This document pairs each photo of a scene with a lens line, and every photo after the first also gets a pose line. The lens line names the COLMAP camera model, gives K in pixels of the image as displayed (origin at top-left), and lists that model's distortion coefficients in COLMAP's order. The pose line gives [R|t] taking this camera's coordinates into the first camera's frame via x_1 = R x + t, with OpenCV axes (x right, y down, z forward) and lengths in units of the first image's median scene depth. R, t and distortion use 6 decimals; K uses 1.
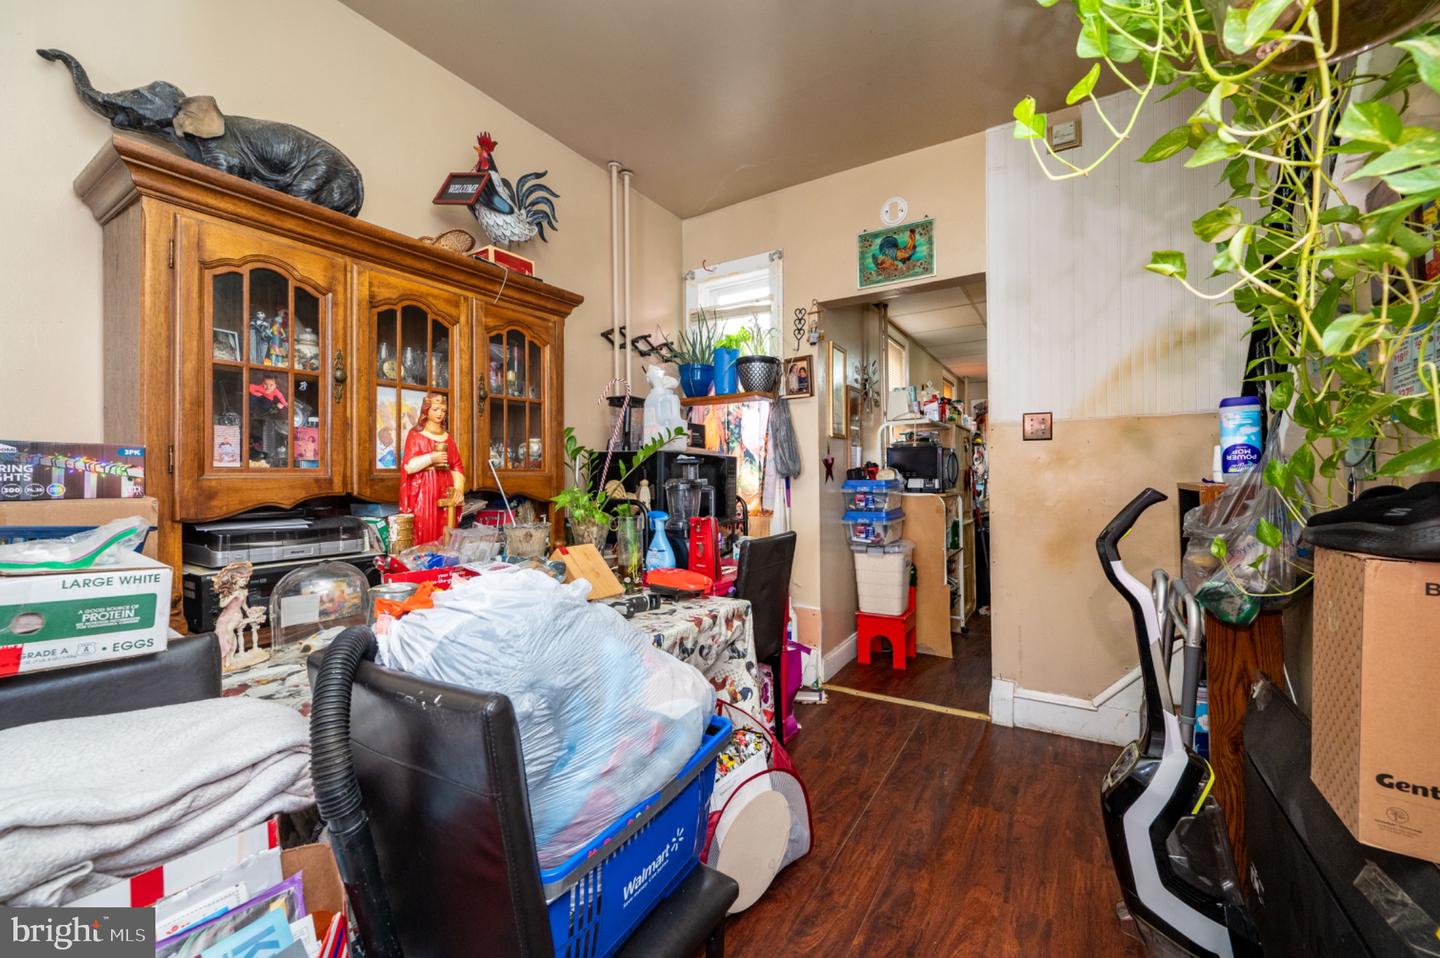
lens RADIAL K [[624.0, 0, 720.0], [0, 624.0, 479.0], [0, 0, 1]] dist [-0.000409, 0.000466]
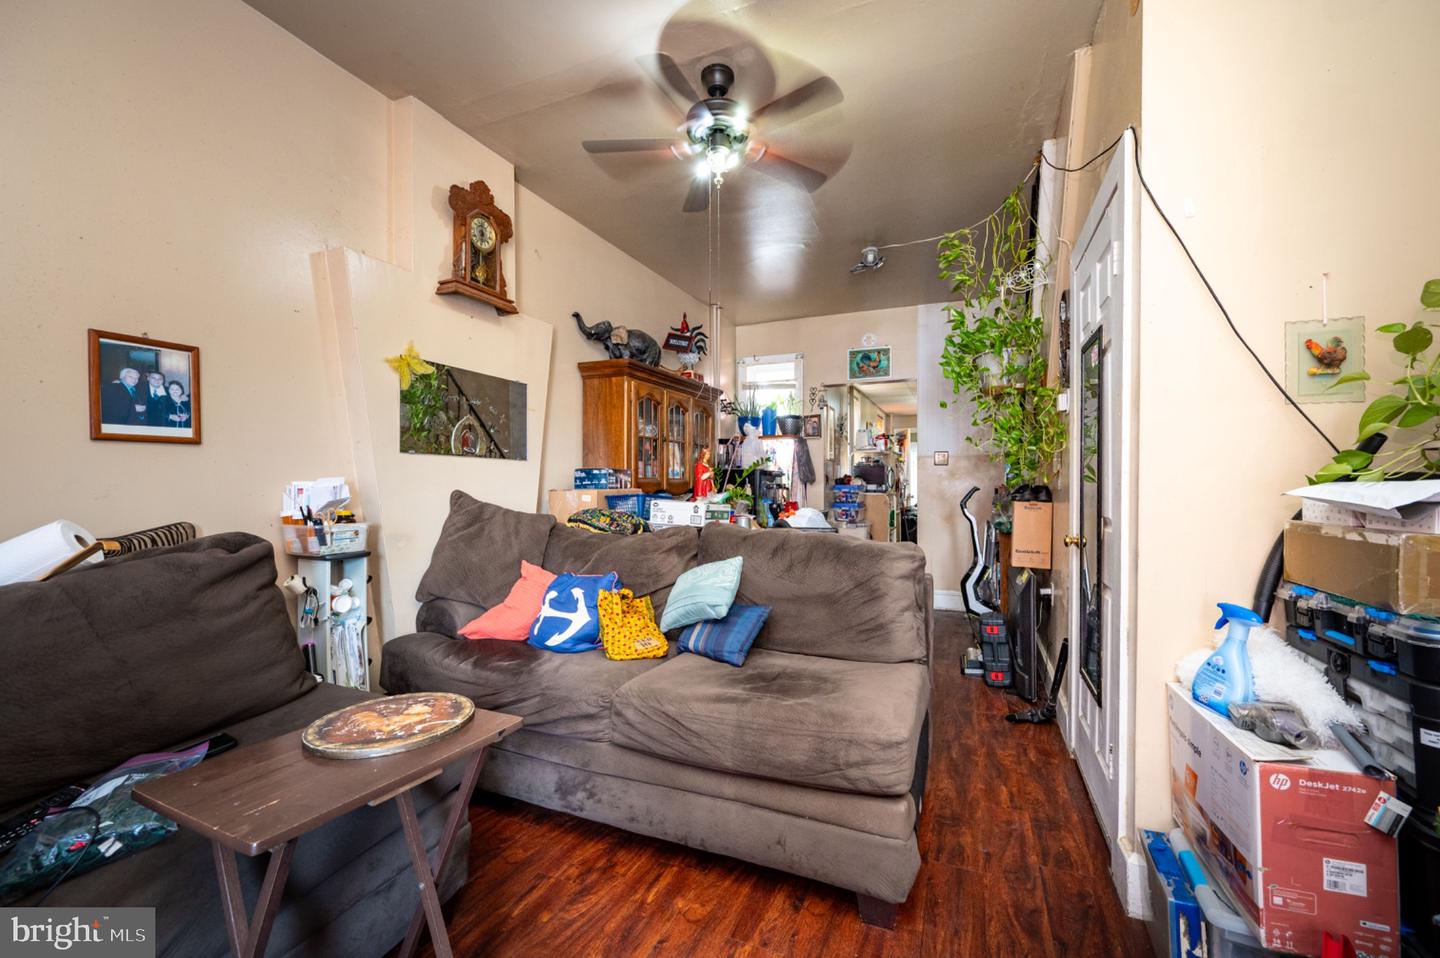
lens RADIAL K [[578.9, 0, 714.5], [0, 578.9, 495.6], [0, 0, 1]] dist [-0.002007, -0.000307]
pose [[0.994637, 0.003947, 0.103351, -0.347549], [-0.005751, 0.999836, 0.017166, 0.006352], [-0.103267, -0.017669, 0.994497, -0.661655]]
